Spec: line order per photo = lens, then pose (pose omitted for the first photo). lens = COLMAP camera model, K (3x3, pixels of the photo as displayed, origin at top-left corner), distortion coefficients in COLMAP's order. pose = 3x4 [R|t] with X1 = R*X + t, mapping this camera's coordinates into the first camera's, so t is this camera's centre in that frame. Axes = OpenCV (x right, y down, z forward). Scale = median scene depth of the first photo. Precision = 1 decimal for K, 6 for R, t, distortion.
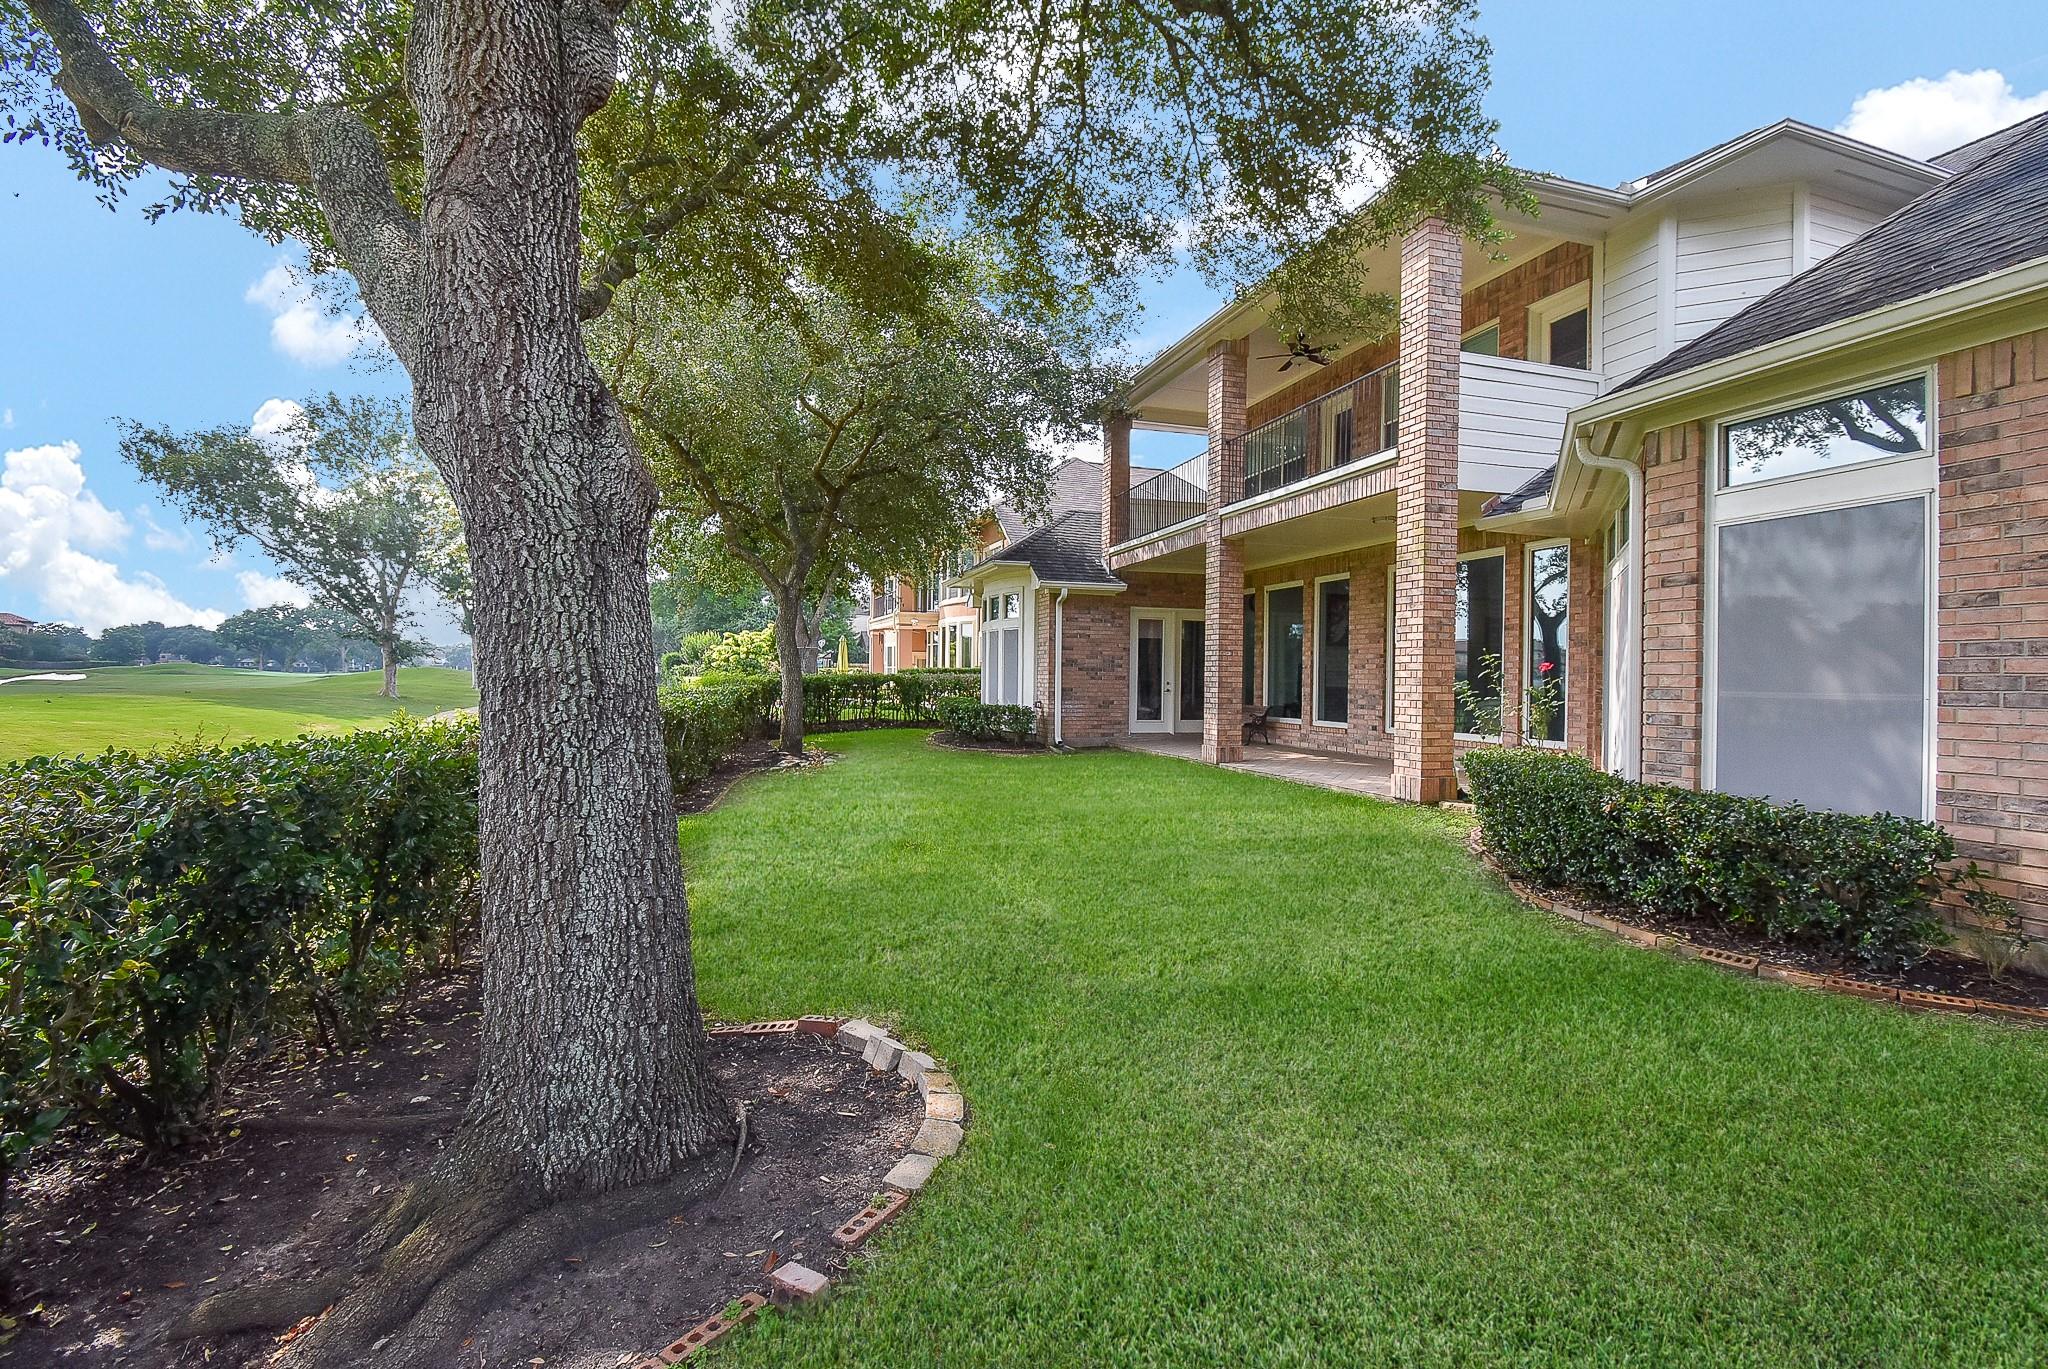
lens RADIAL K [[909.7, 0, 1021.1], [0, 909.7, 677.6], [0, 0, 1]] dist [-0.008097, -0.000103]
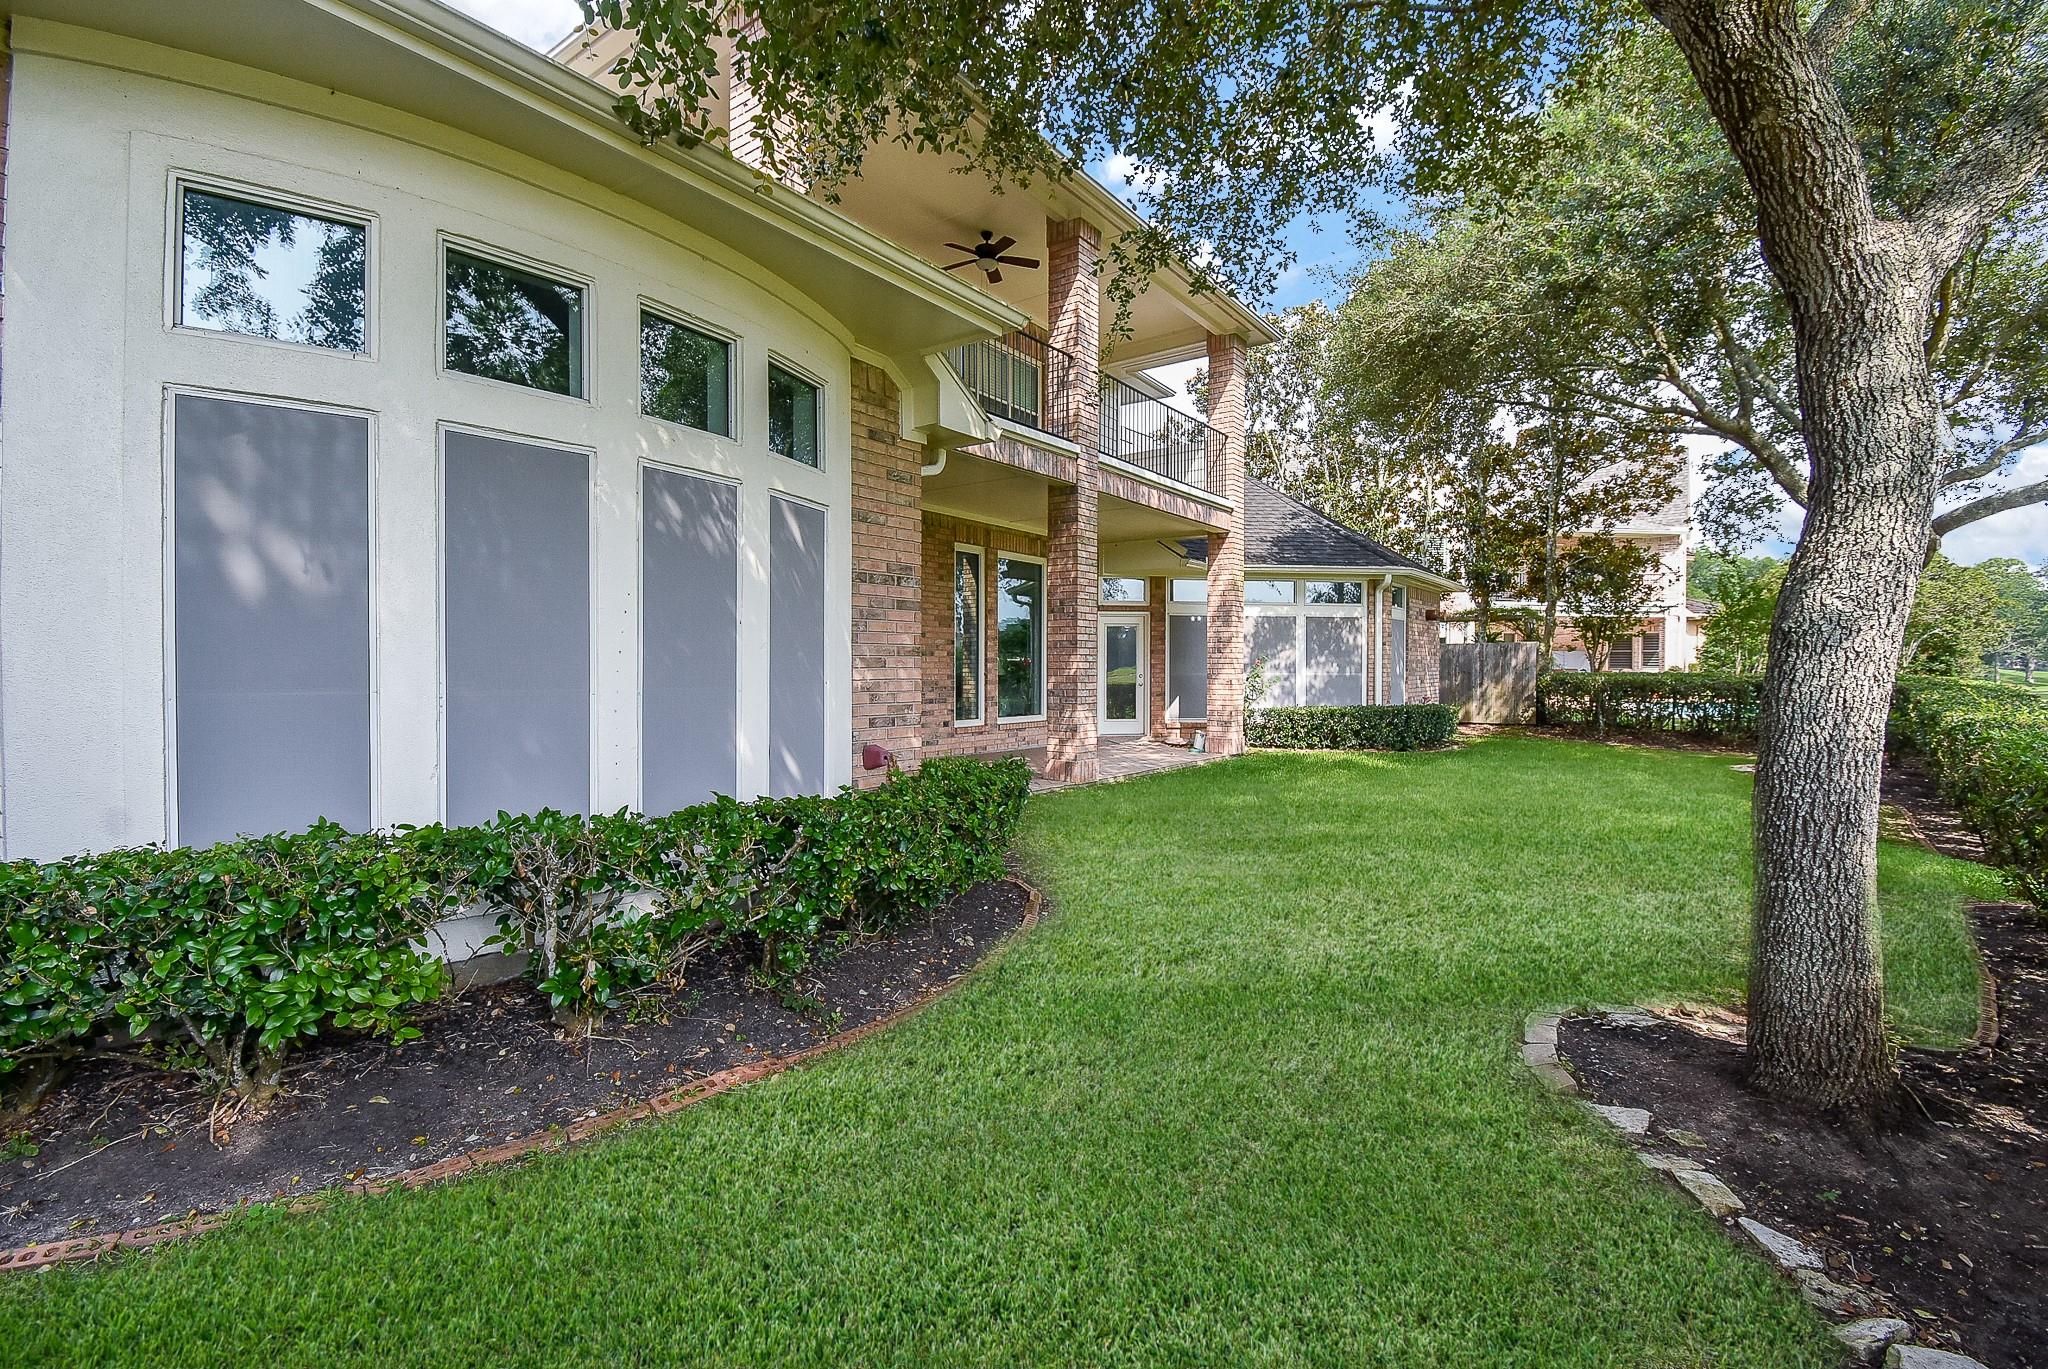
lens RADIAL K [[909.7, 0, 1021.1], [0, 909.7, 677.6], [0, 0, 1]] dist [-0.008097, -0.000103]
pose [[-0.591707, -0.028810, 0.805638, -0.289504], [-0.016341, 0.999585, 0.023744, -0.008912], [-0.805988, 0.000885, -0.591932, 1.179554]]
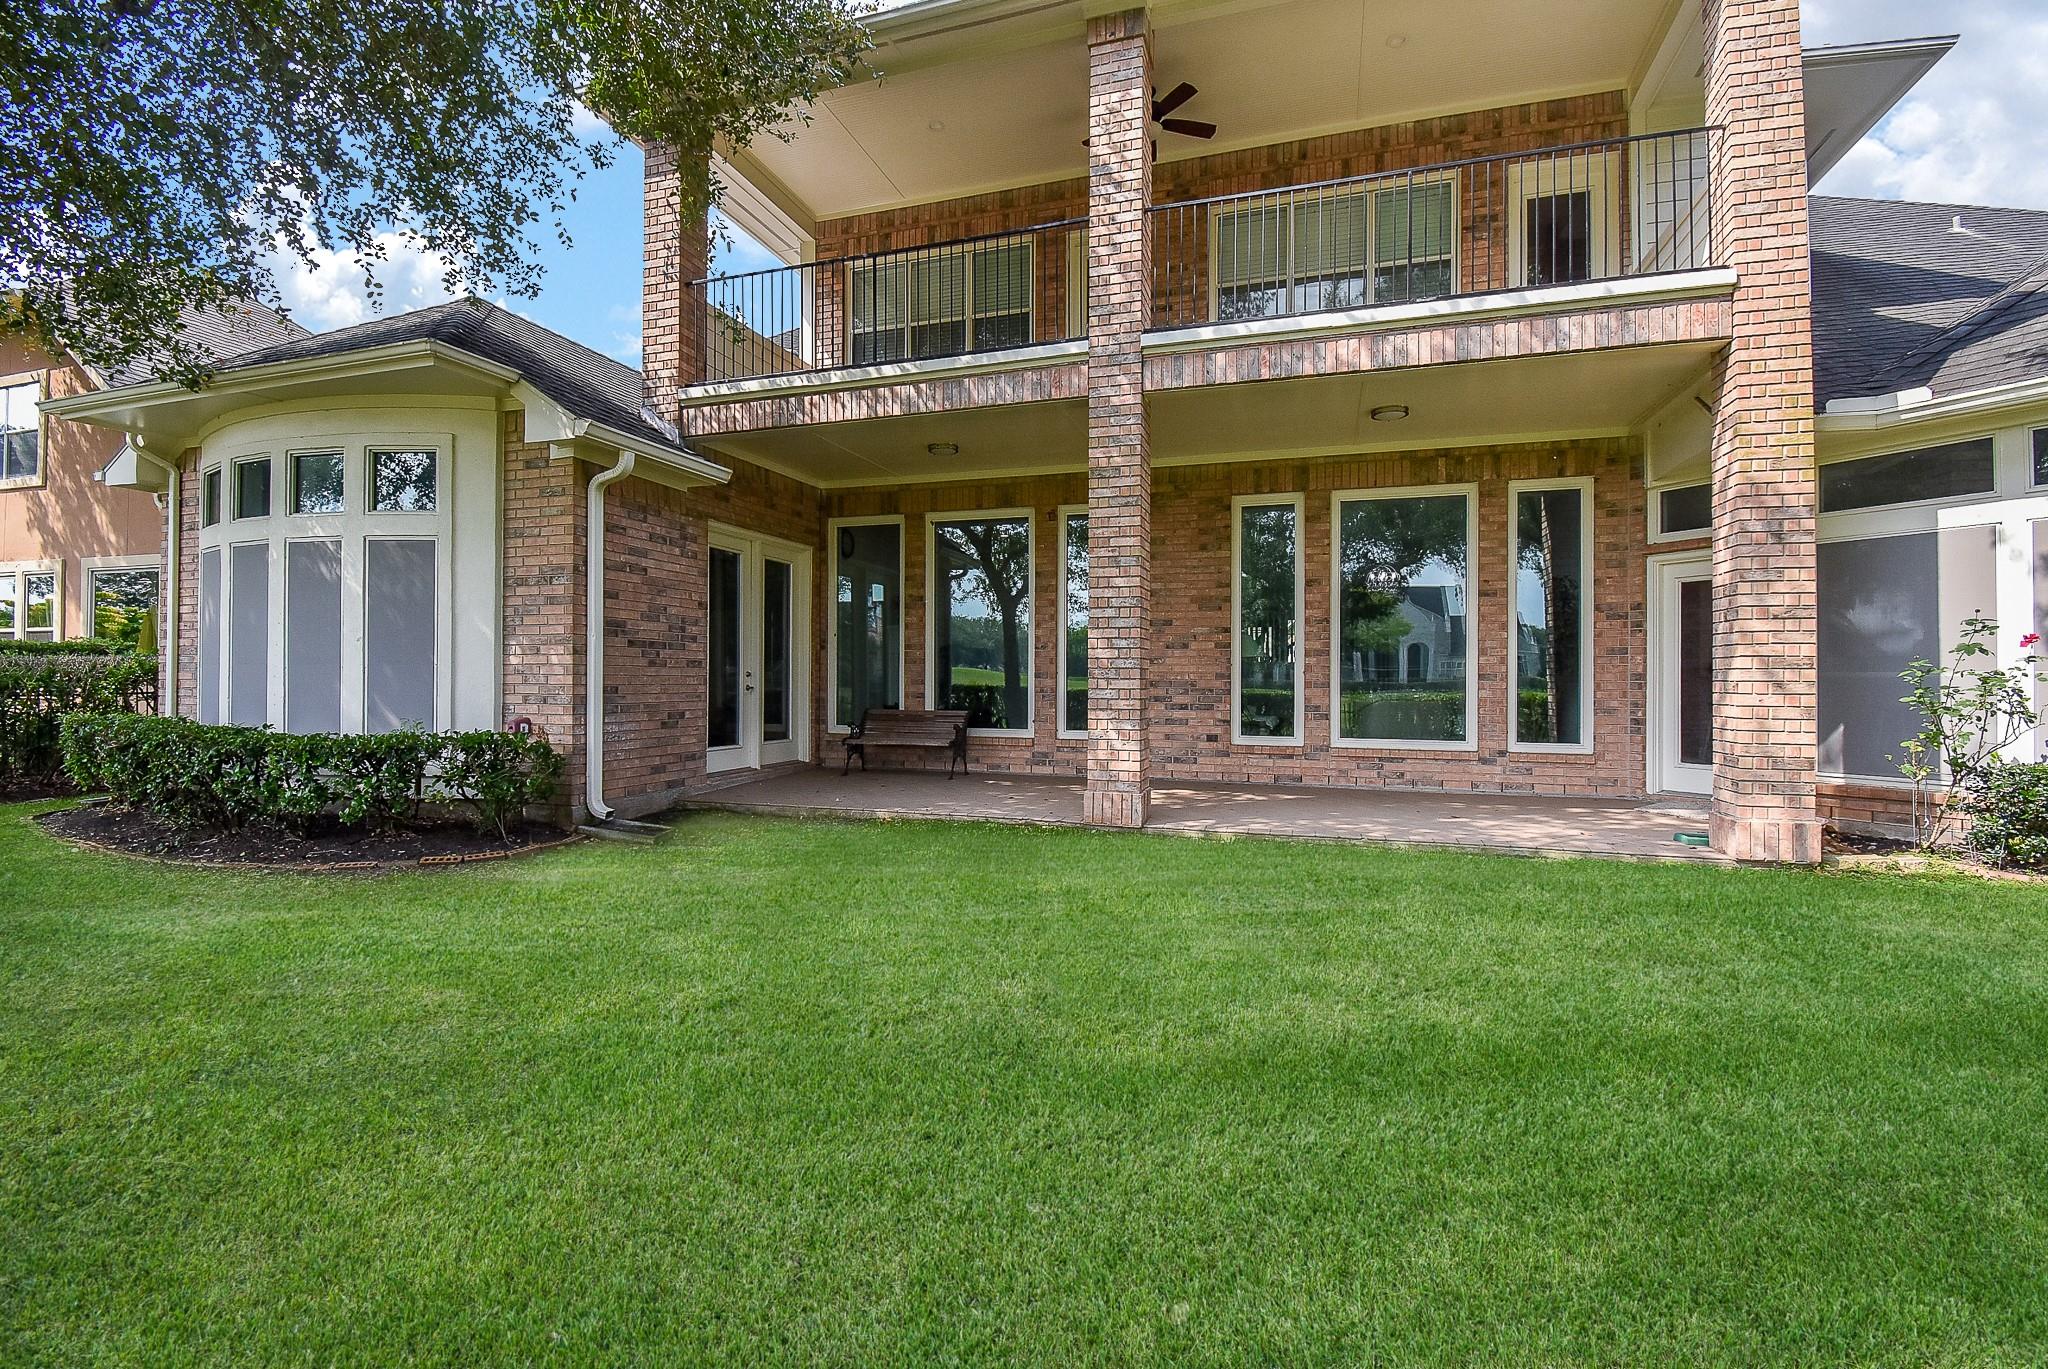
lens RADIAL K [[909.7, 0, 1021.1], [0, 909.7, 677.6], [0, 0, 1]] dist [-0.008097, -0.000103]
pose [[0.574122, -0.009716, 0.818712, -0.191819], [0.002402, 0.999945, 0.010182, 0.003376], [-0.818766, -0.003879, 0.574114, 0.594343]]
